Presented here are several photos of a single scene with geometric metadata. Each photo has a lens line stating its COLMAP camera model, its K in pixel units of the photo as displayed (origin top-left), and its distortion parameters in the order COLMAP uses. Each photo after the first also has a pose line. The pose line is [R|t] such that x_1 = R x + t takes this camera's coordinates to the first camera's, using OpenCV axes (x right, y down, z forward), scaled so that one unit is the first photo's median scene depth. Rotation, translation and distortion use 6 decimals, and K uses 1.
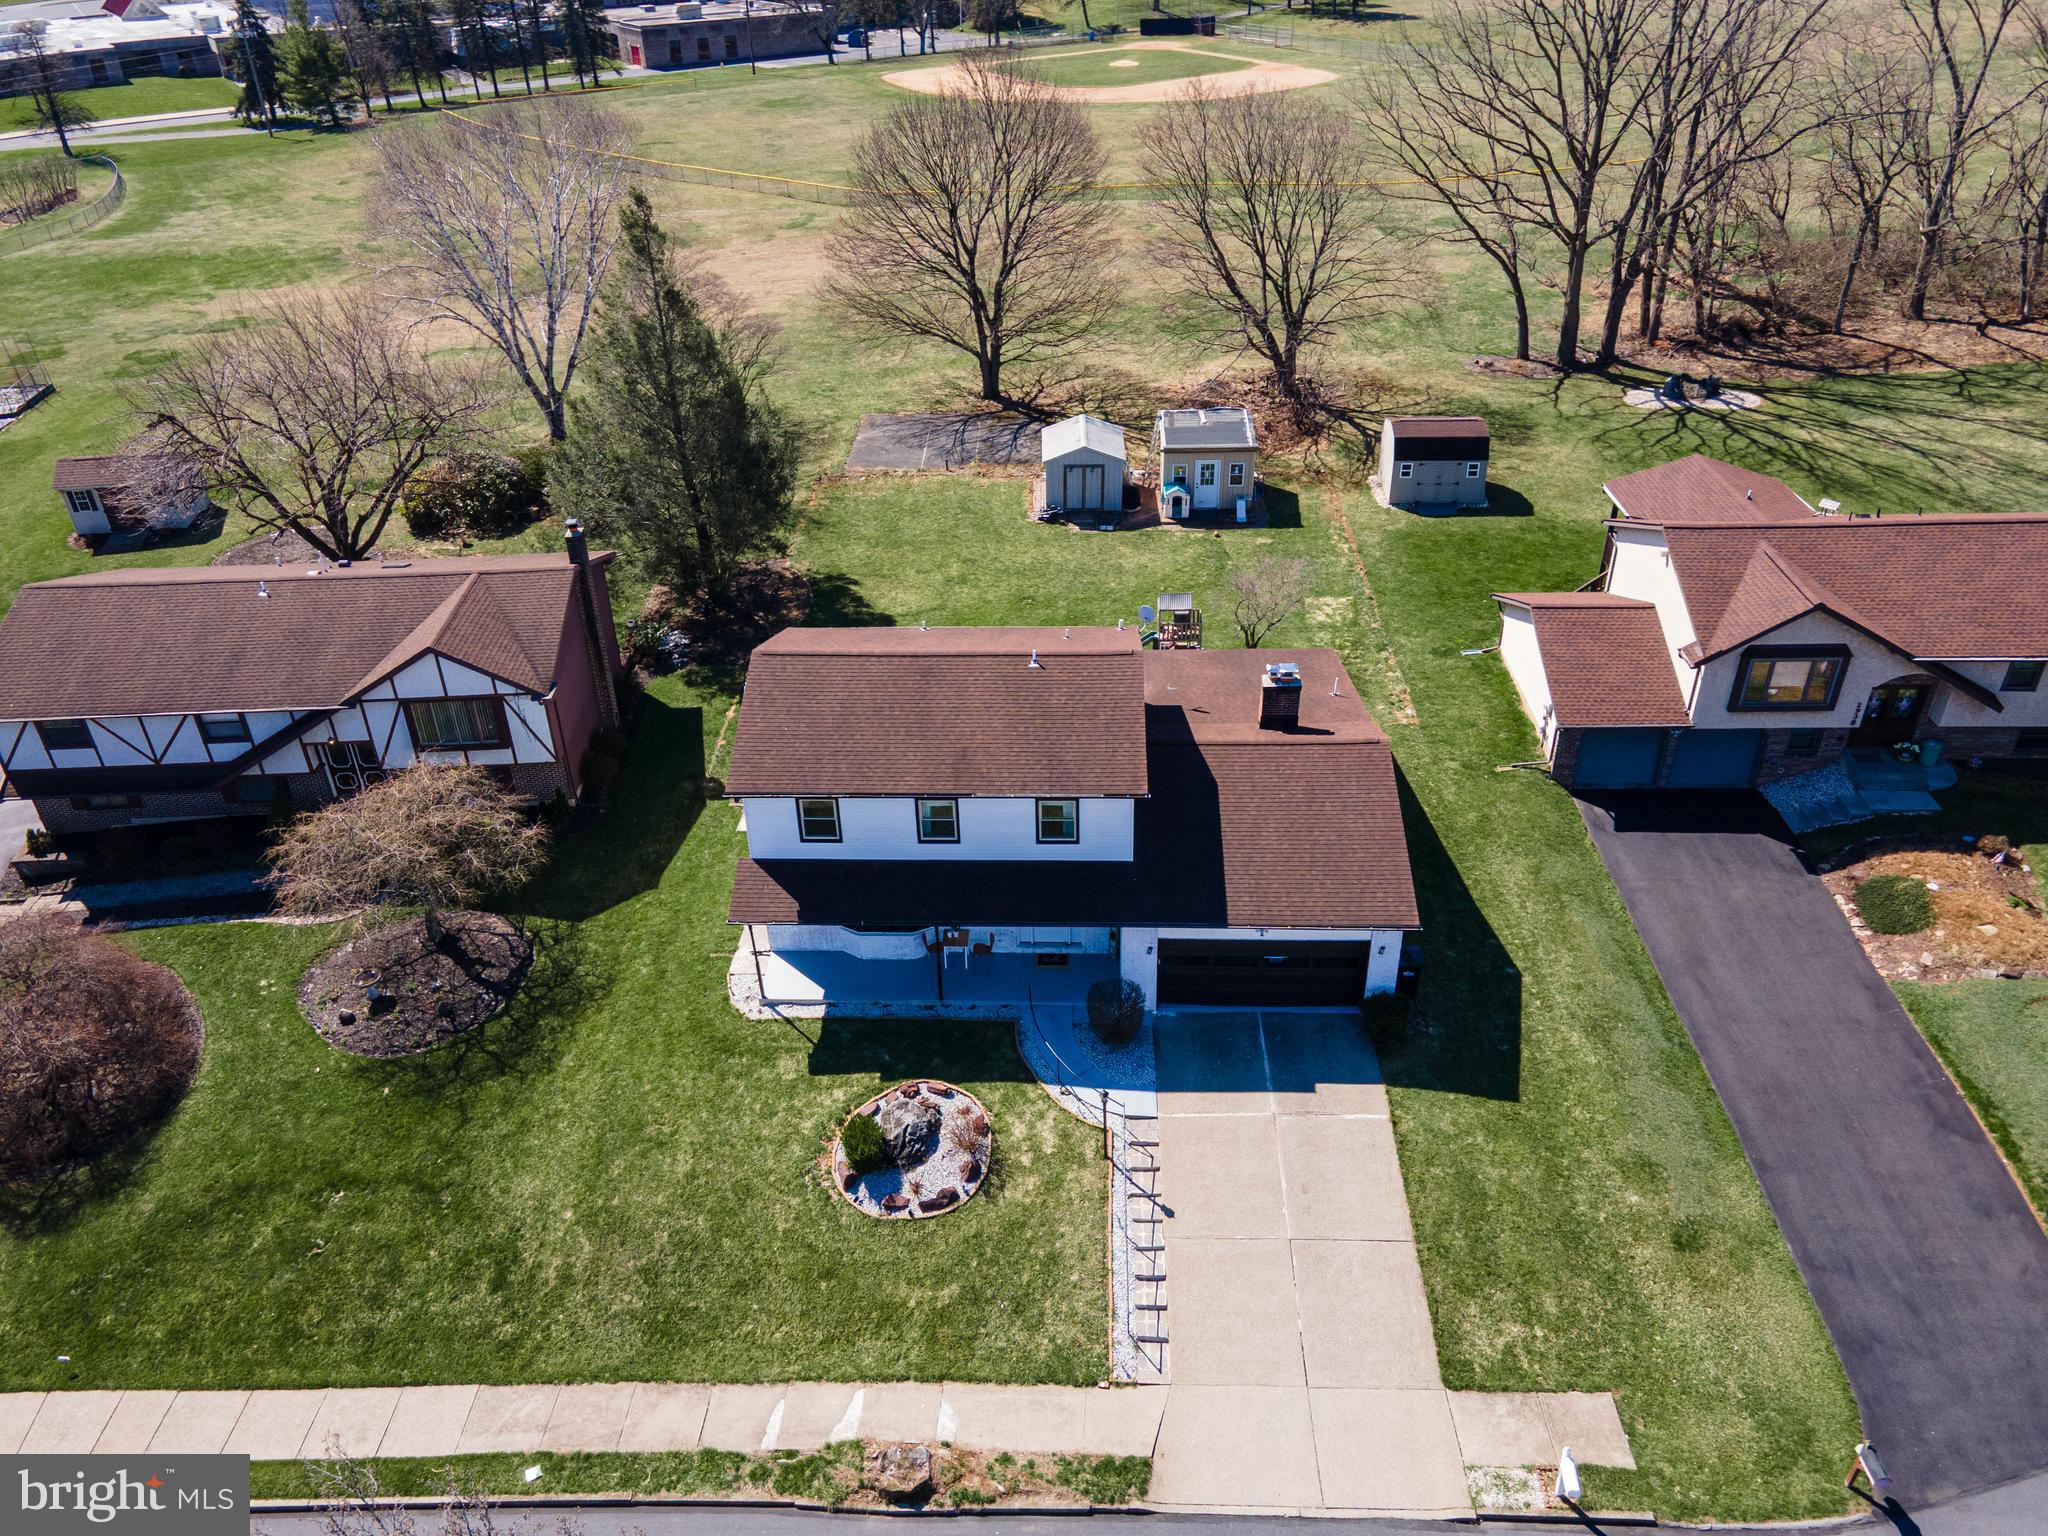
lens RADIAL K [[1490.2, 0, 1012.3], [0, 1490.2, 767.1], [0, 0, 1]] dist [0.021205, 0.042501]
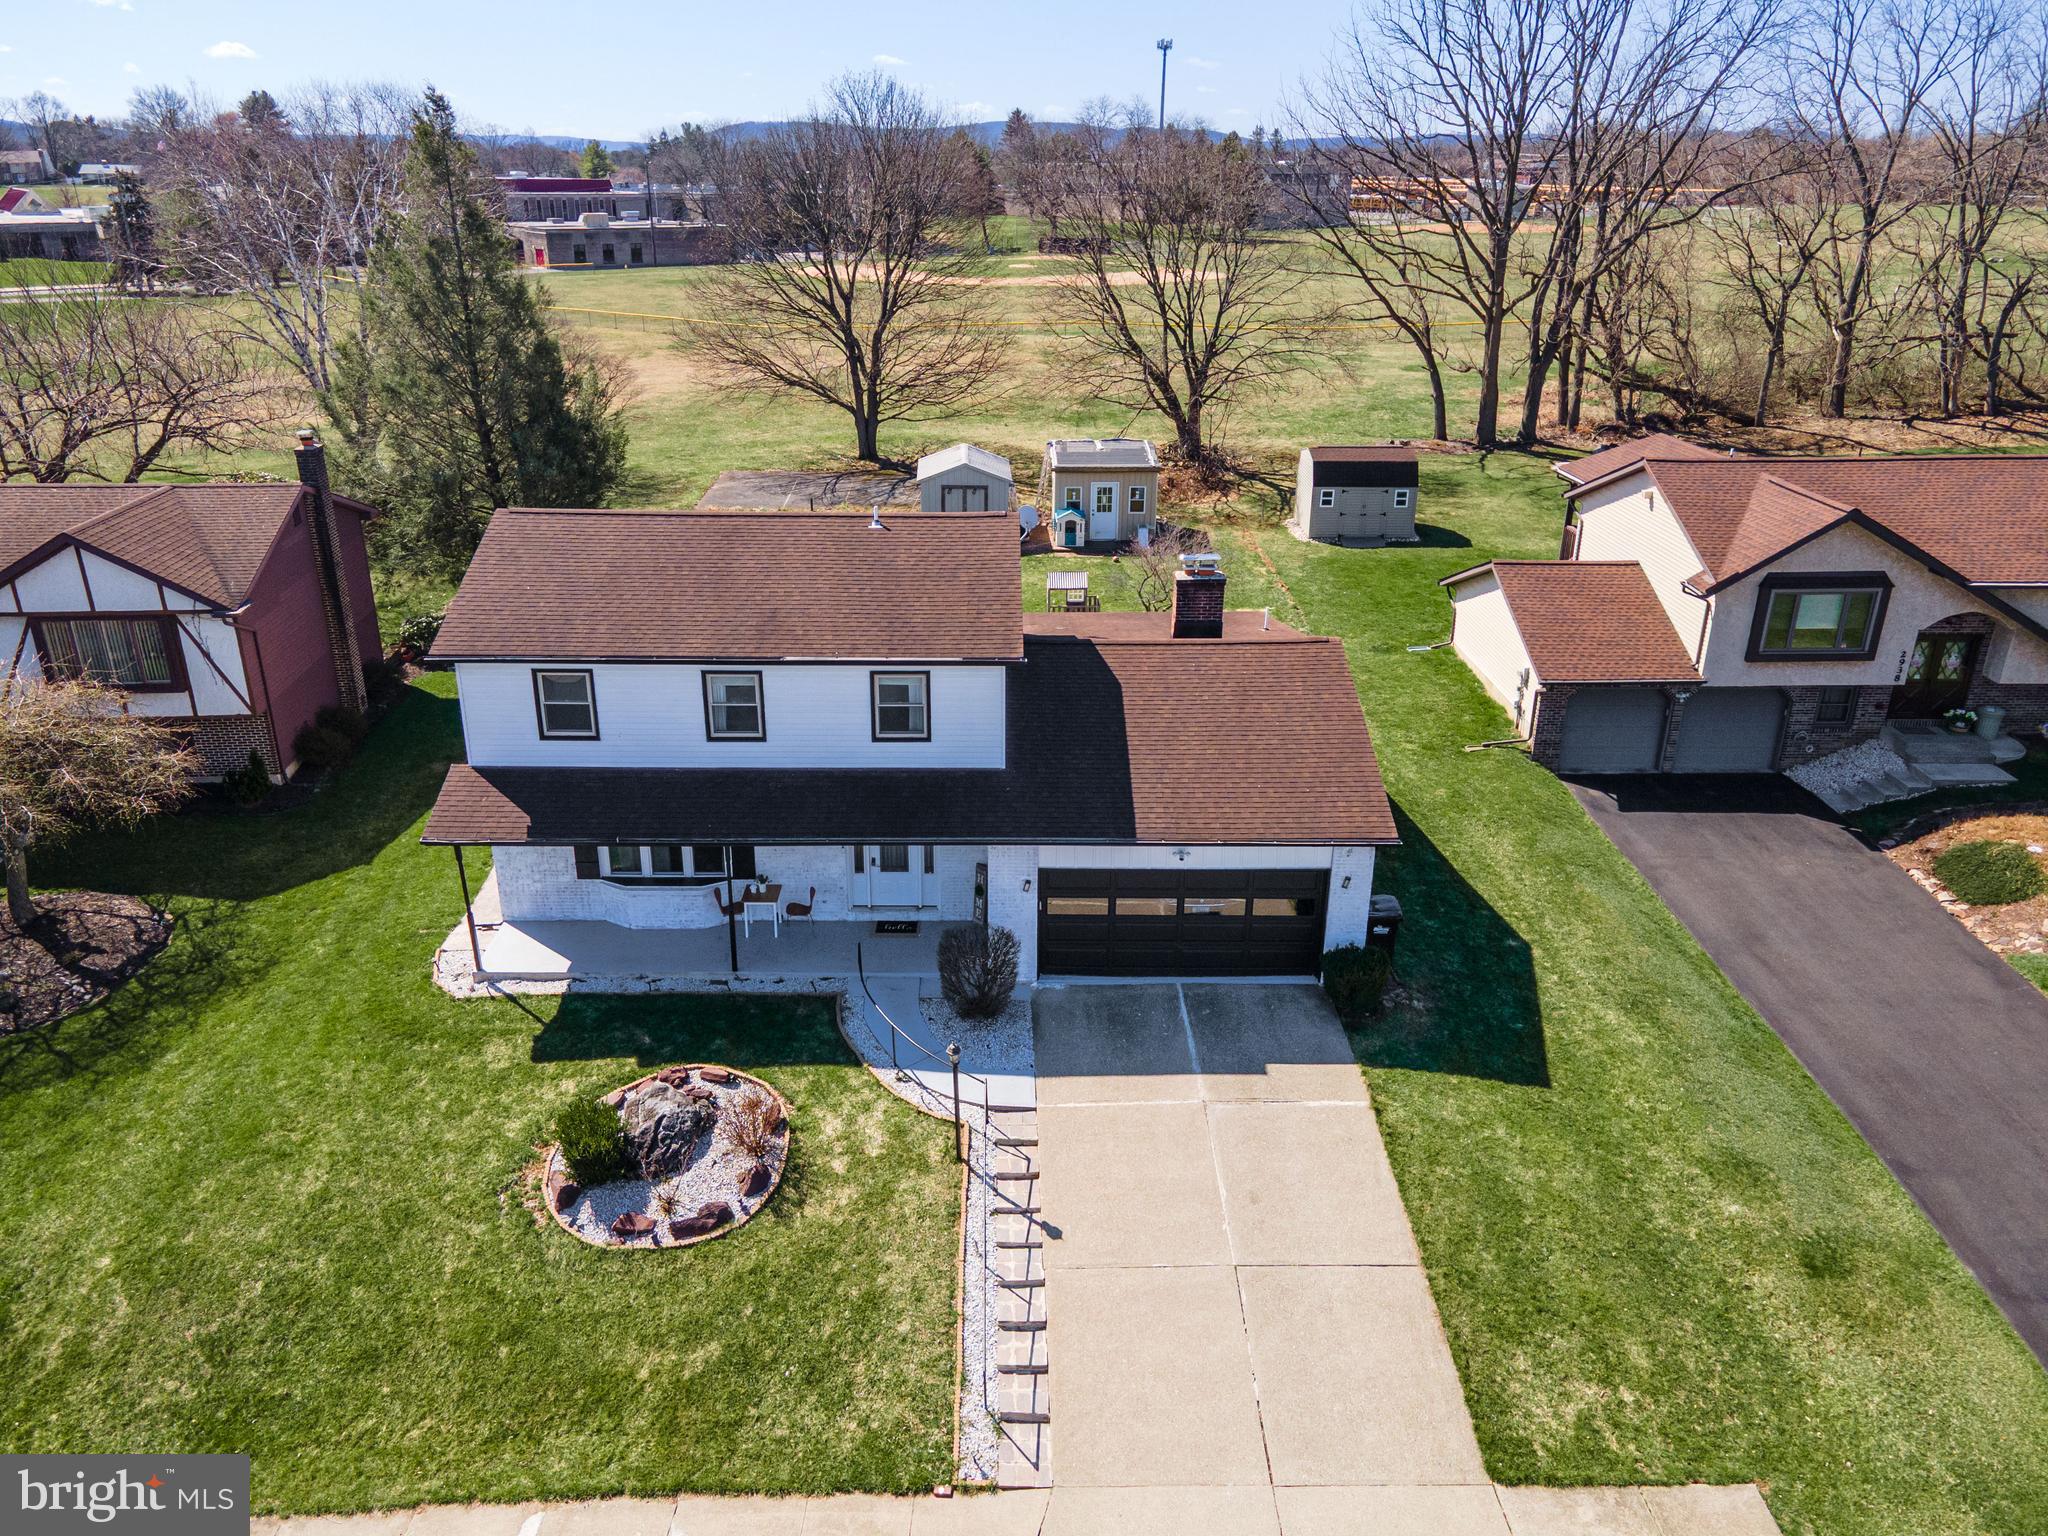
lens RADIAL K [[1490.2, 0, 1010.7], [0, 1490.2, 765.3], [0, 0, 1]] dist [0.021205, 0.042501]
pose [[0.998129, 0.009674, 0.060366, 0.042286], [0.000731, 0.985441, -0.170018, 0.195125], [-0.061132, 0.169744, 0.983590, 0.299955]]
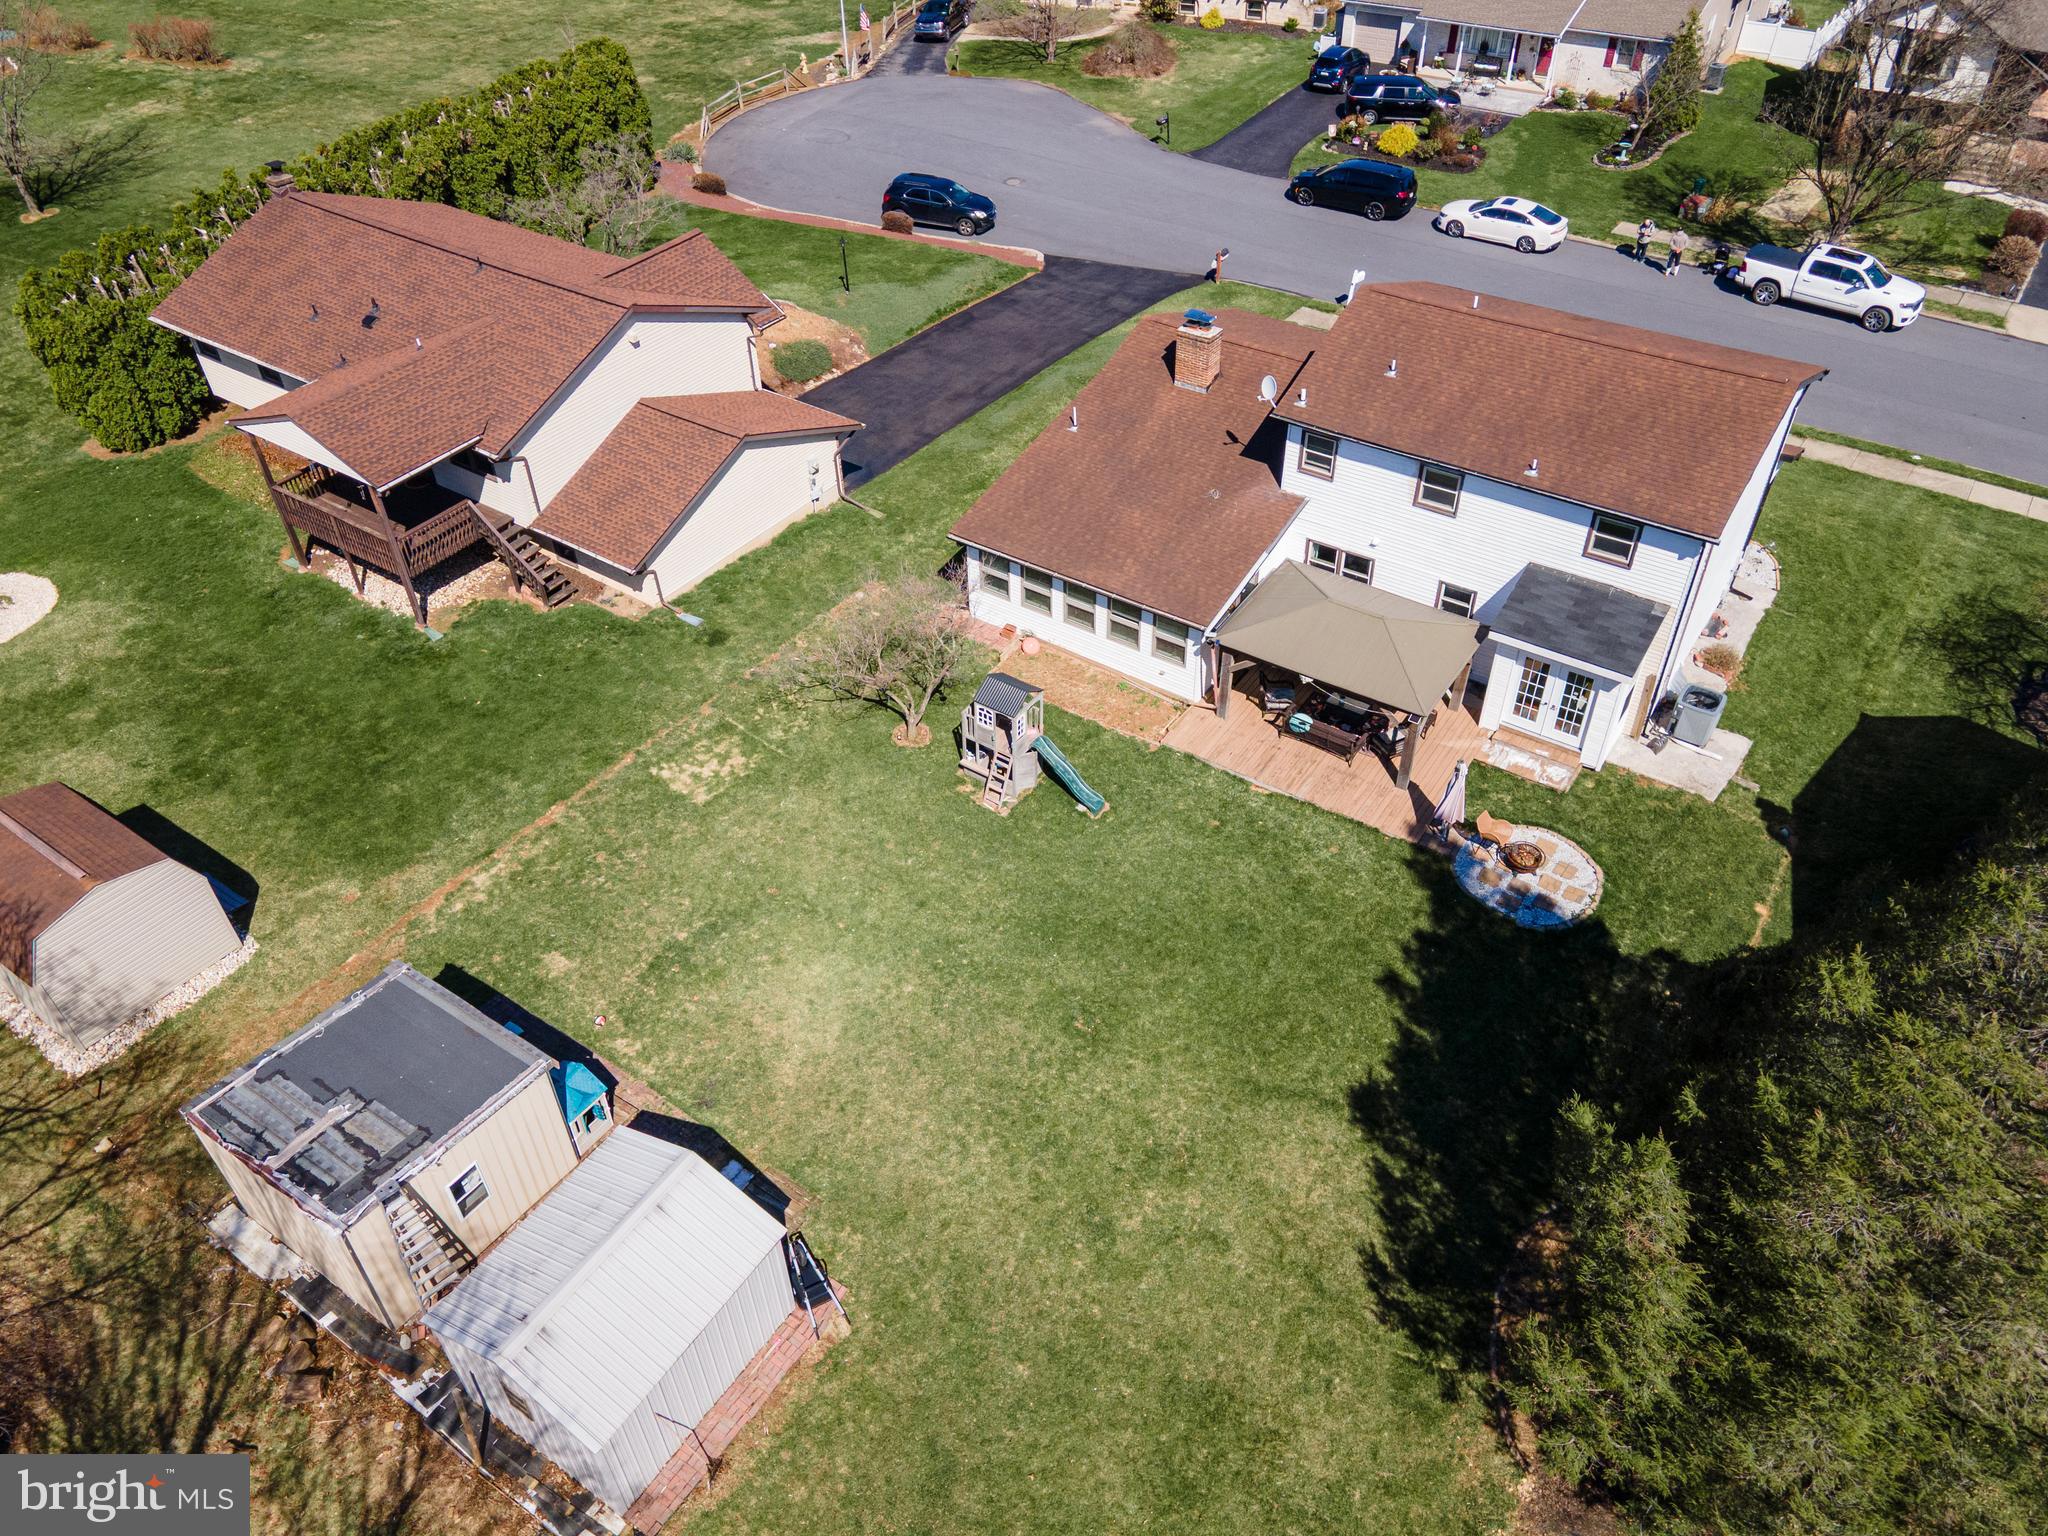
lens RADIAL K [[1490.2, 0, 1009.0], [0, 1490.2, 770.9], [0, 0, 1]] dist [0.021205, 0.042501]
pose [[-0.840648, -0.315892, 0.439912, -0.270429], [0.331151, 0.342923, 0.879058, -0.981588], [-0.428544, 0.884656, -0.183670, 1.707197]]
